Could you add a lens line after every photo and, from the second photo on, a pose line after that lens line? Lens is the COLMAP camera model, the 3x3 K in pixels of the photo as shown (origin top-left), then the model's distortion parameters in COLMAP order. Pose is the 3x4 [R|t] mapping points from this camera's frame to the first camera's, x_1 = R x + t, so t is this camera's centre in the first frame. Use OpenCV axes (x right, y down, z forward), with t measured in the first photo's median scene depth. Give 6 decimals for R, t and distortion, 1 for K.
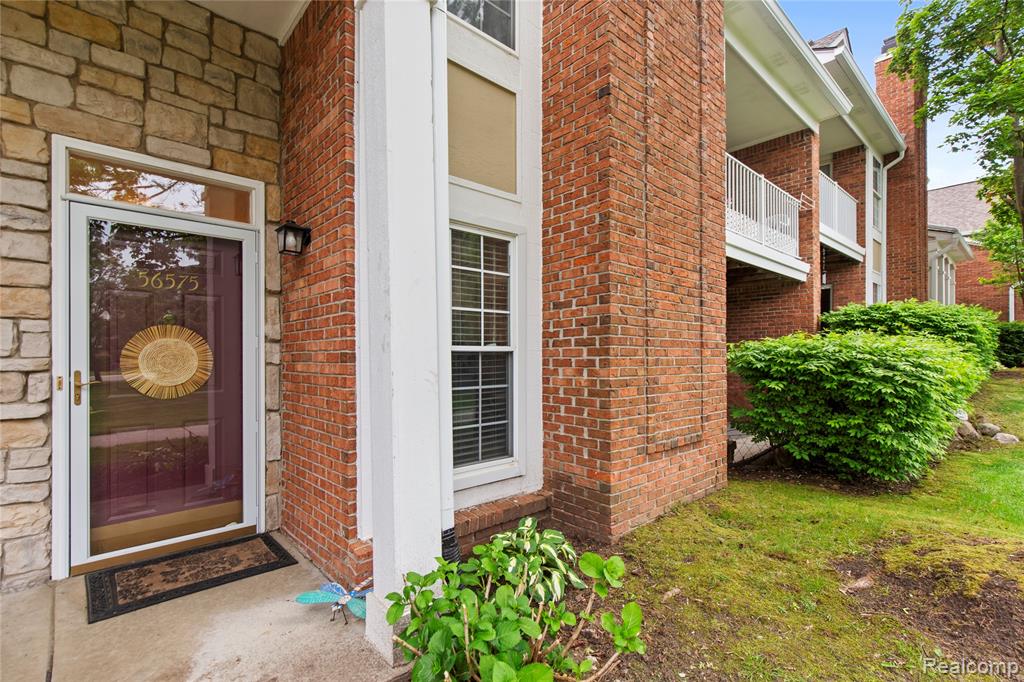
lens RADIAL K [[468.4, 0, 519.3], [0, 468.4, 340.4], [0, 0, 1]] dist [0.005952, 0.000201]
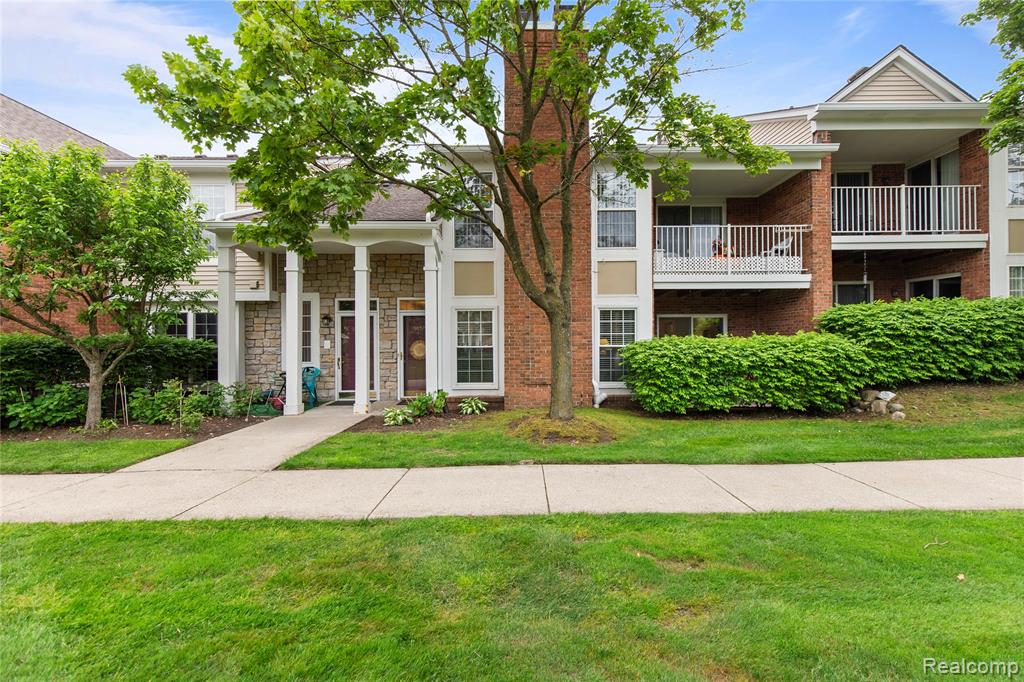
lens RADIAL K [[468.4, 0, 519.3], [0, 468.4, 340.4], [0, 0, 1]] dist [0.005952, 0.000201]
pose [[0.735346, -0.012771, -0.677572, 2.145041], [0.026784, 0.999589, 0.010228, -0.045634], [0.677162, -0.025670, 0.735386, -1.110326]]
